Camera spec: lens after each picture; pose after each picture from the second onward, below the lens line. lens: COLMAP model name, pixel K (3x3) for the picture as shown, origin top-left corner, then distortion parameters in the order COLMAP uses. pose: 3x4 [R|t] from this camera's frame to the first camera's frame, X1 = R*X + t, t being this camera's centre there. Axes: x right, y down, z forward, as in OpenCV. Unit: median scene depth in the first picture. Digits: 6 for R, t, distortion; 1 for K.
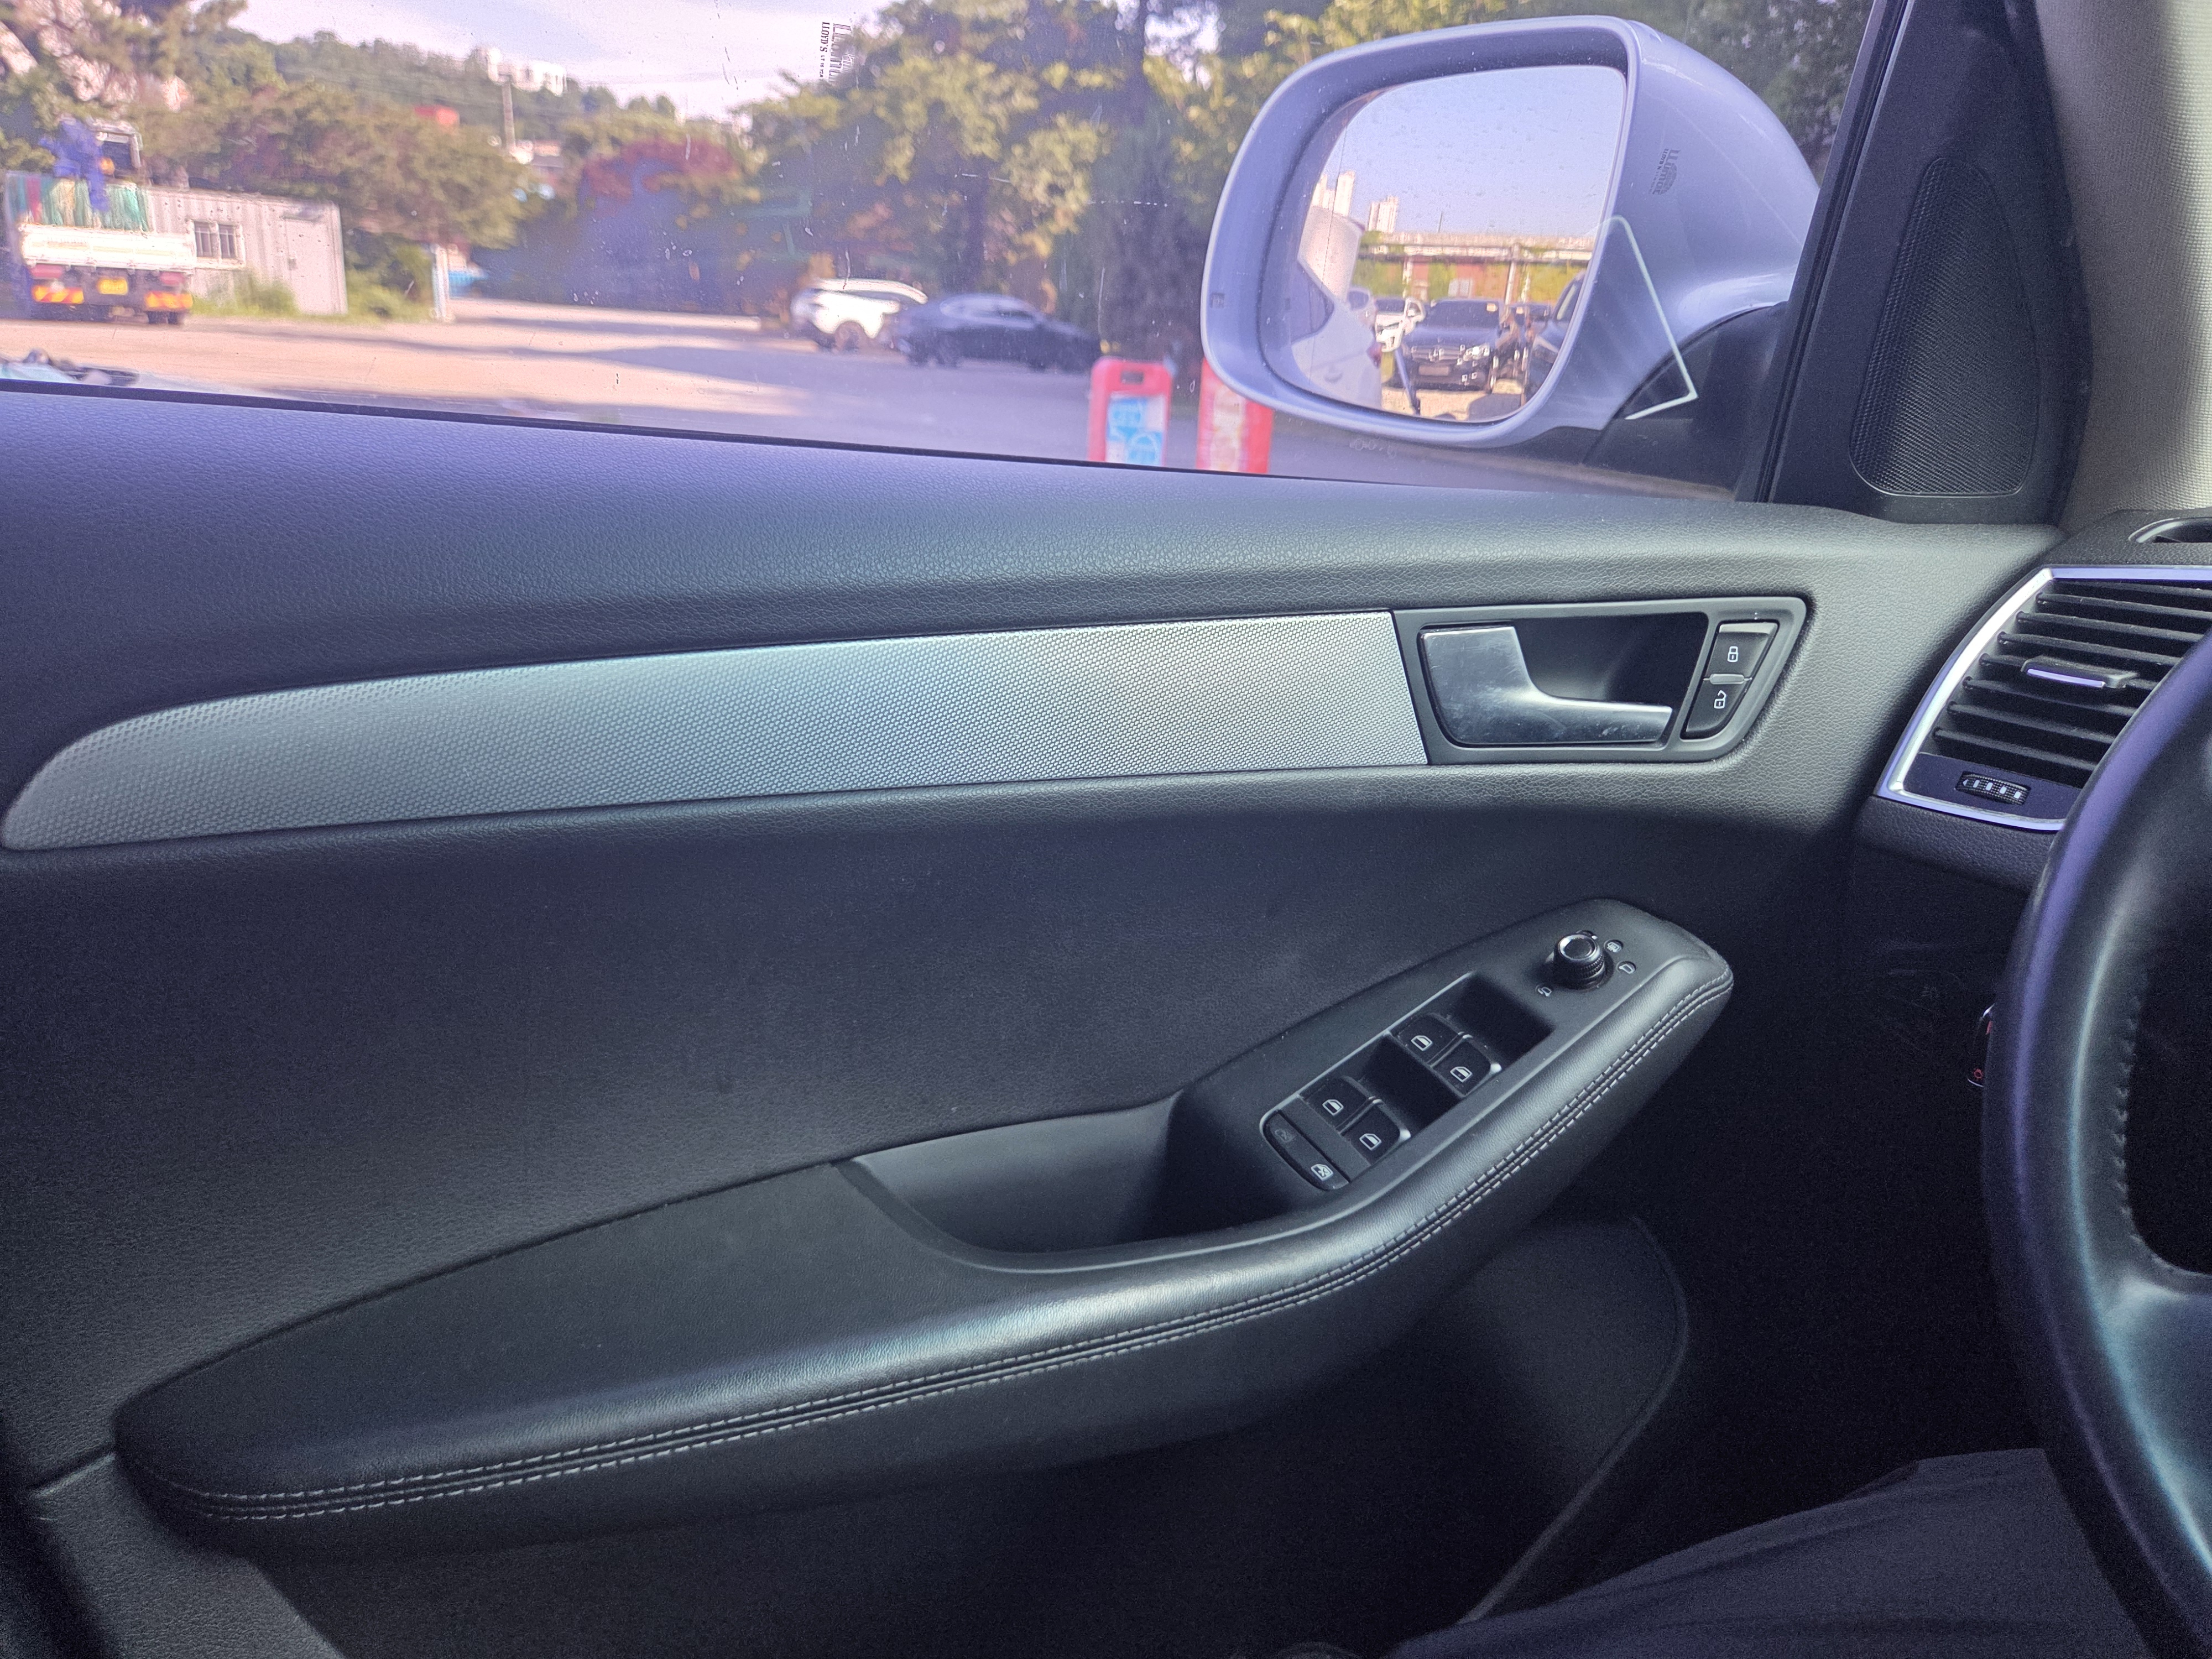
lens RADIAL K [[1498.5, 0, 1101.2], [0, 1498.5, 821.5], [0, 0, 1]] dist [0.046474, -0.047727]
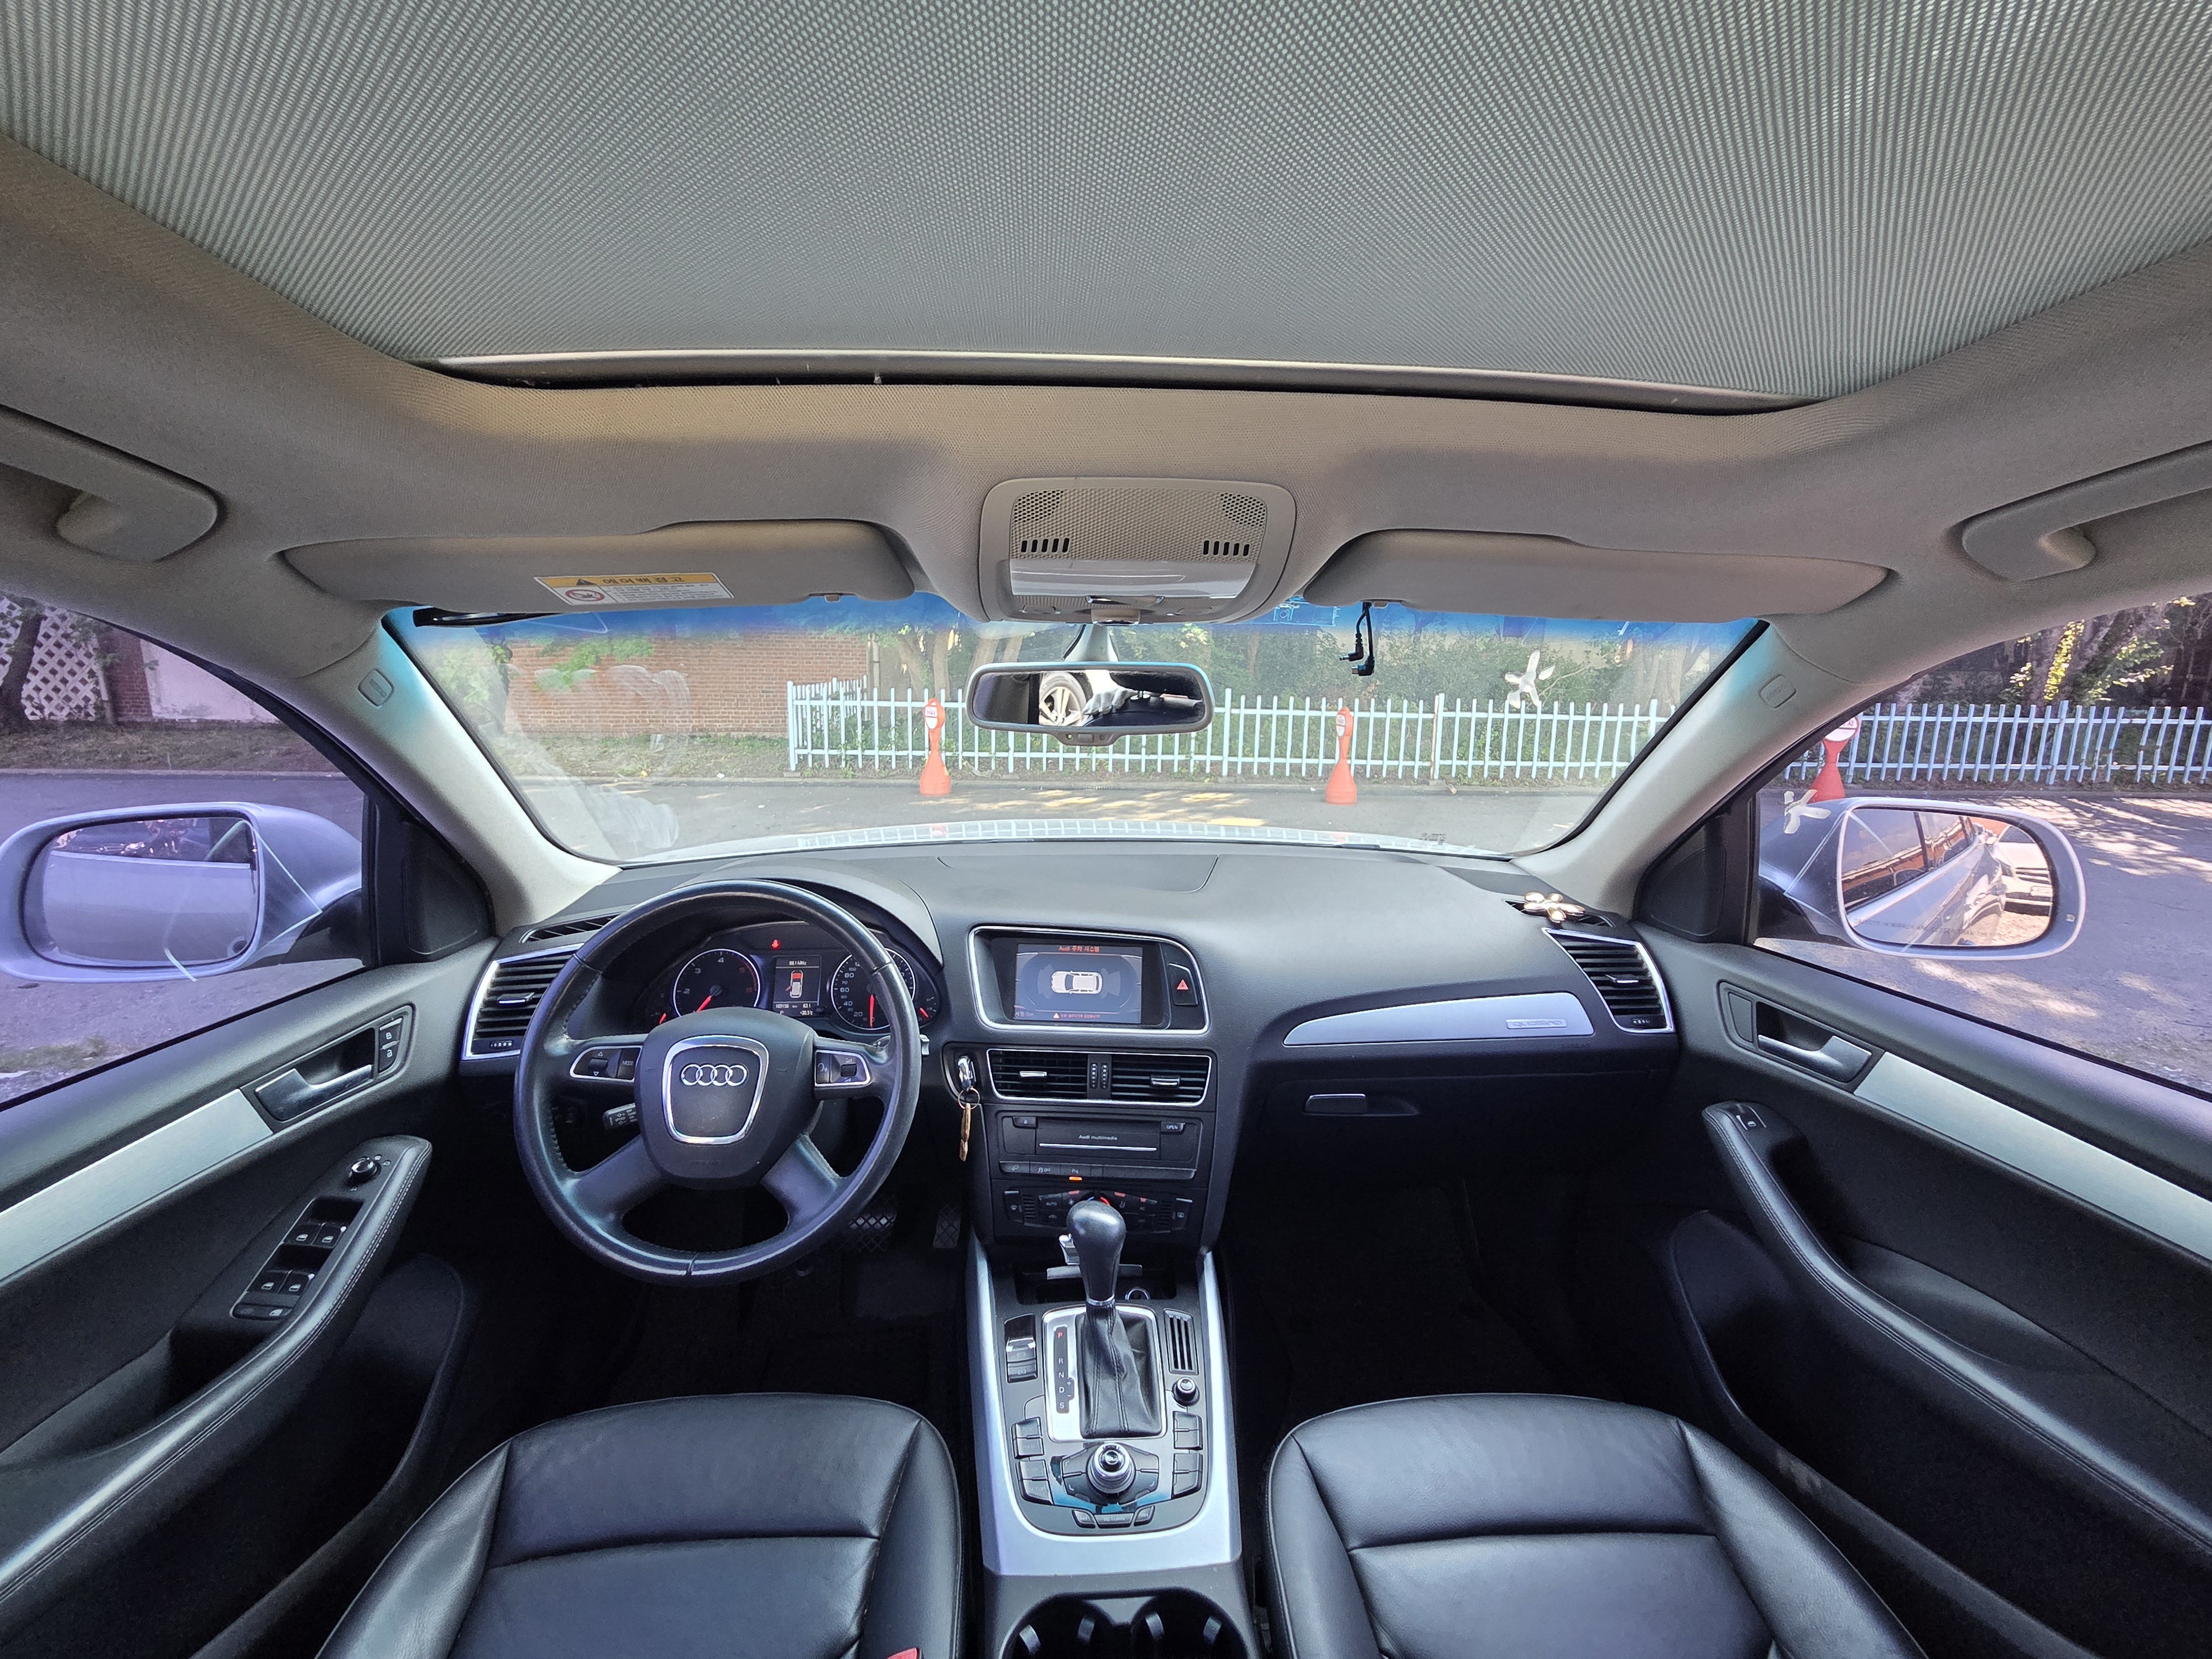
lens RADIAL K [[913.6, 0, 1101.9], [0, 913.6, 823.3], [0, 0, 1]] dist [-0.006279, -0.001008]
pose [[0.432612, -0.206521, 0.877608, -0.365506], [0.295797, 0.952043, 0.078226, -0.216226], [-0.851676, 0.225752, 0.472953, -0.908677]]
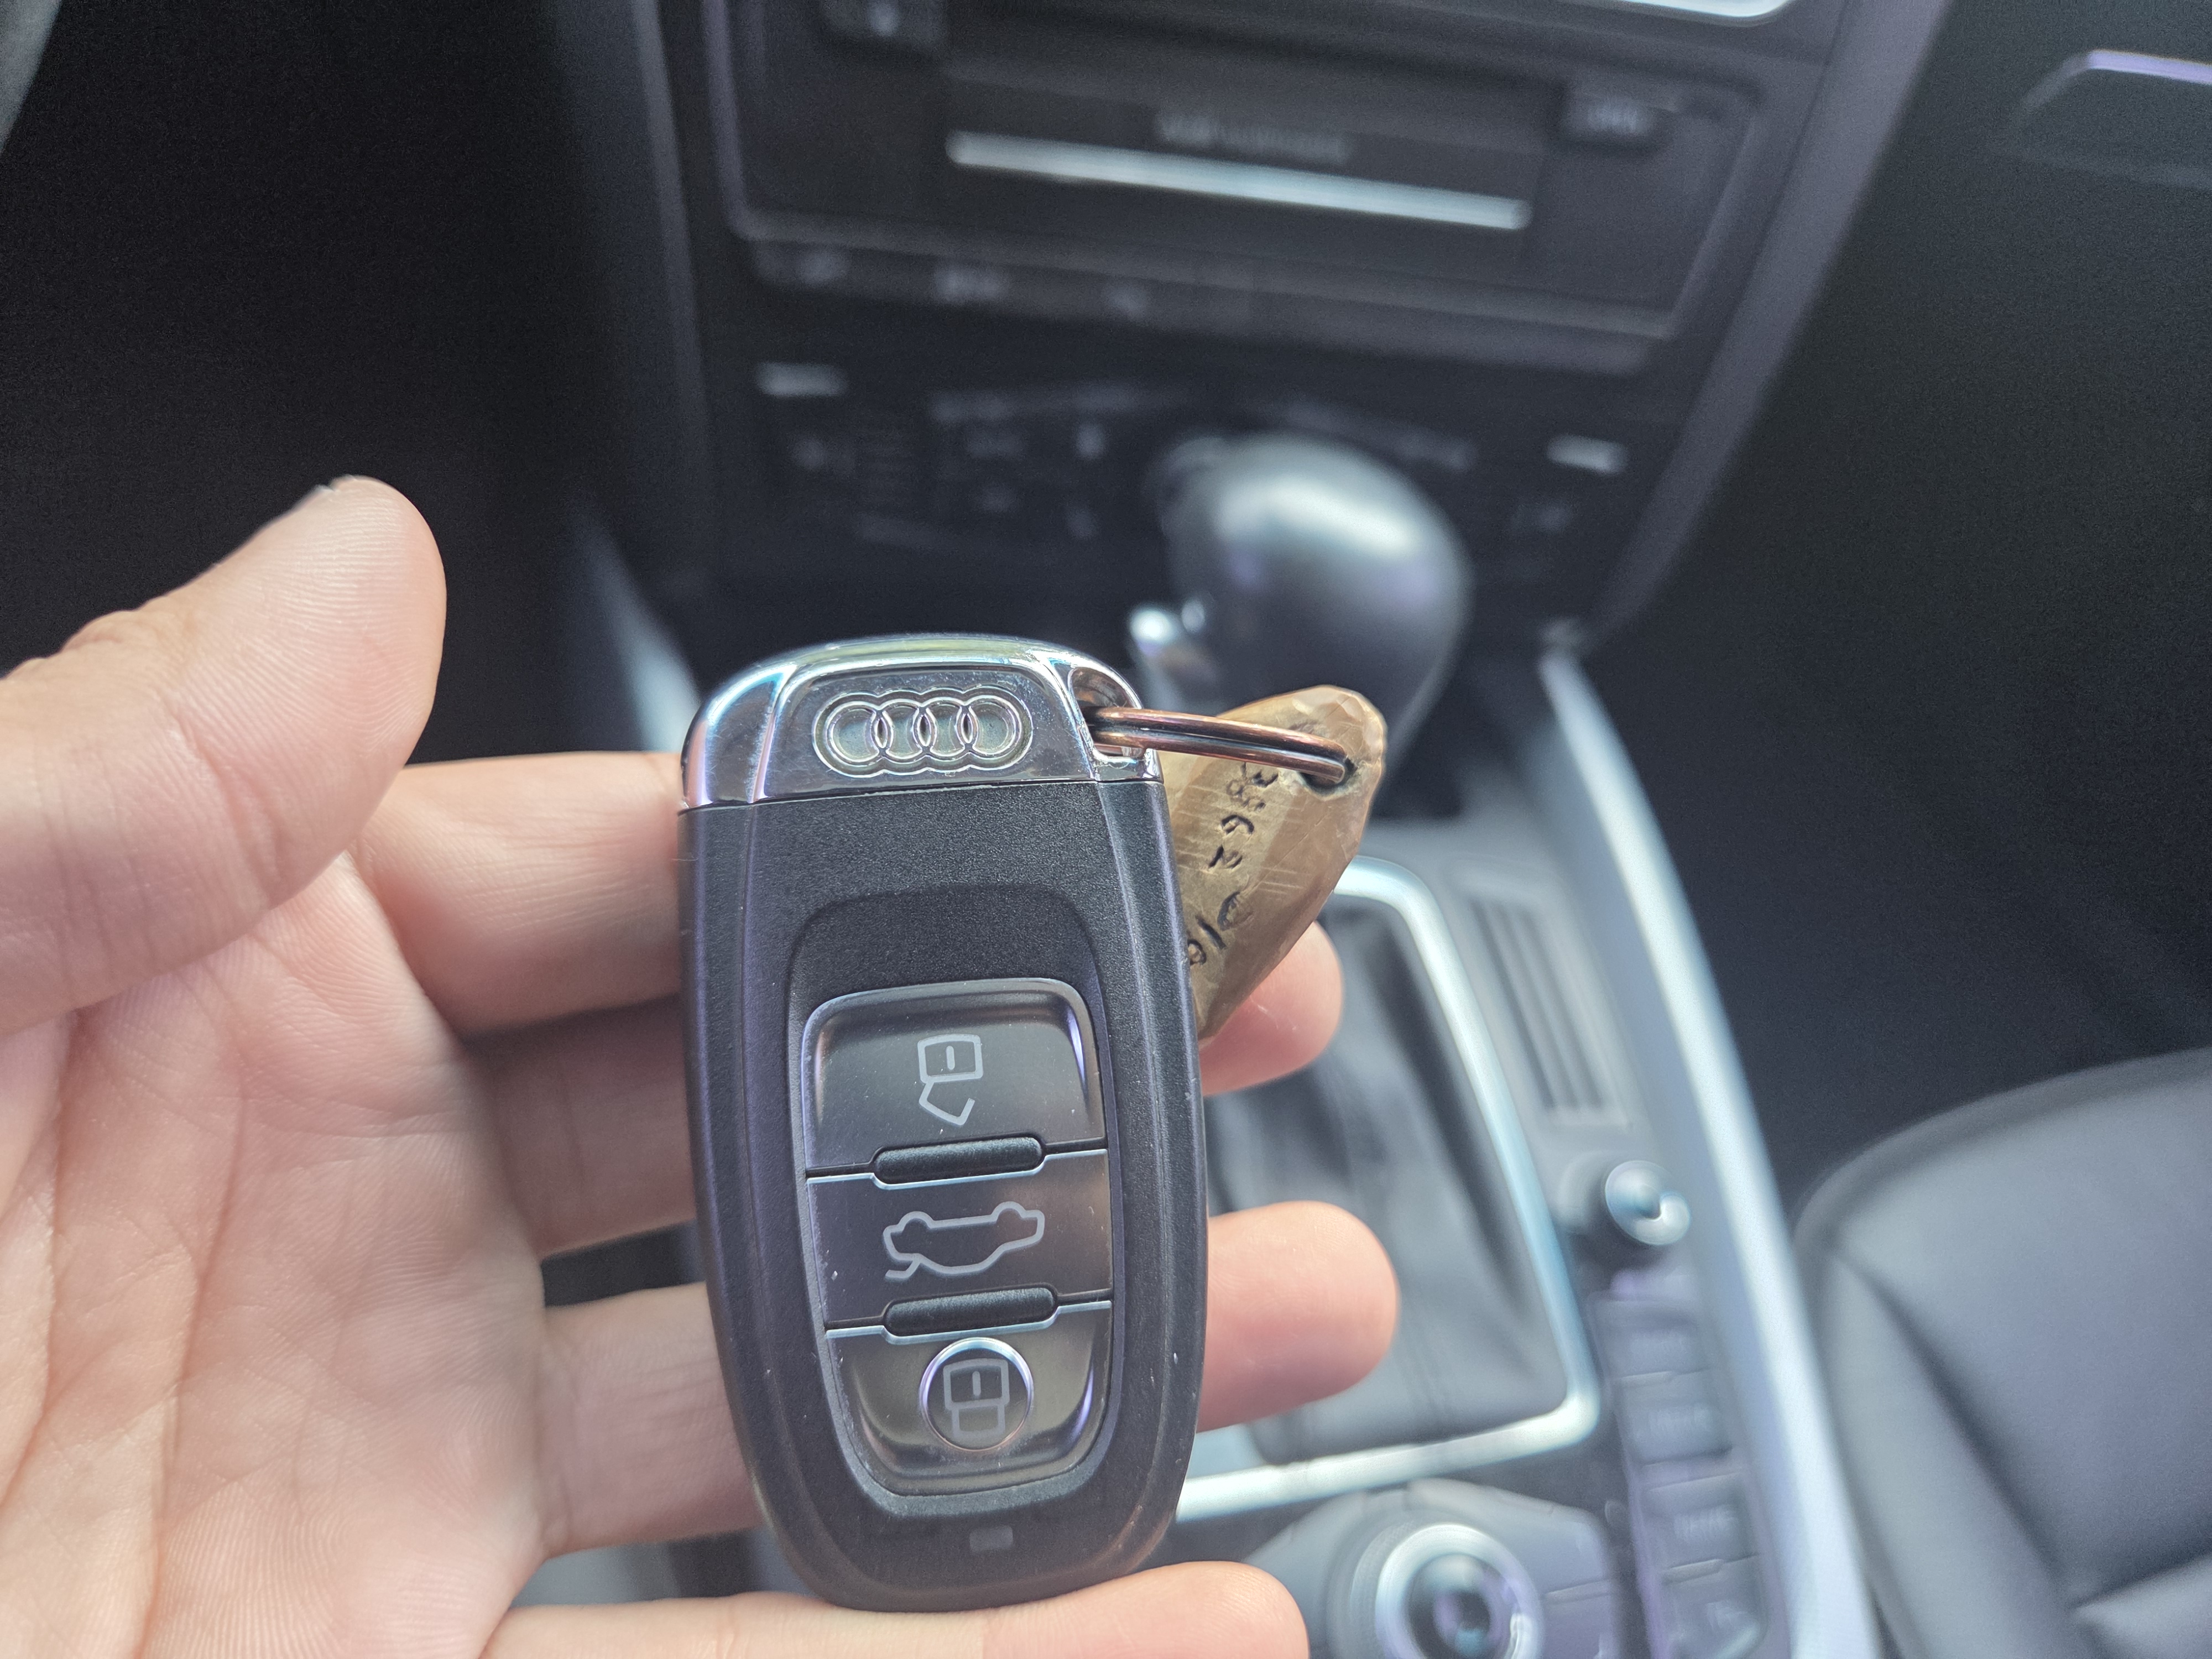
lens RADIAL K [[1498.5, 0, 1088.4], [0, 1498.5, 843.0], [0, 0, 1]] dist [0.046474, -0.047727]
pose [[0.267177, -0.699830, 0.662460, 0.446343], [0.143260, 0.708657, 0.690855, 0.269763], [-0.952939, -0.089677, 0.289595, -0.080634]]
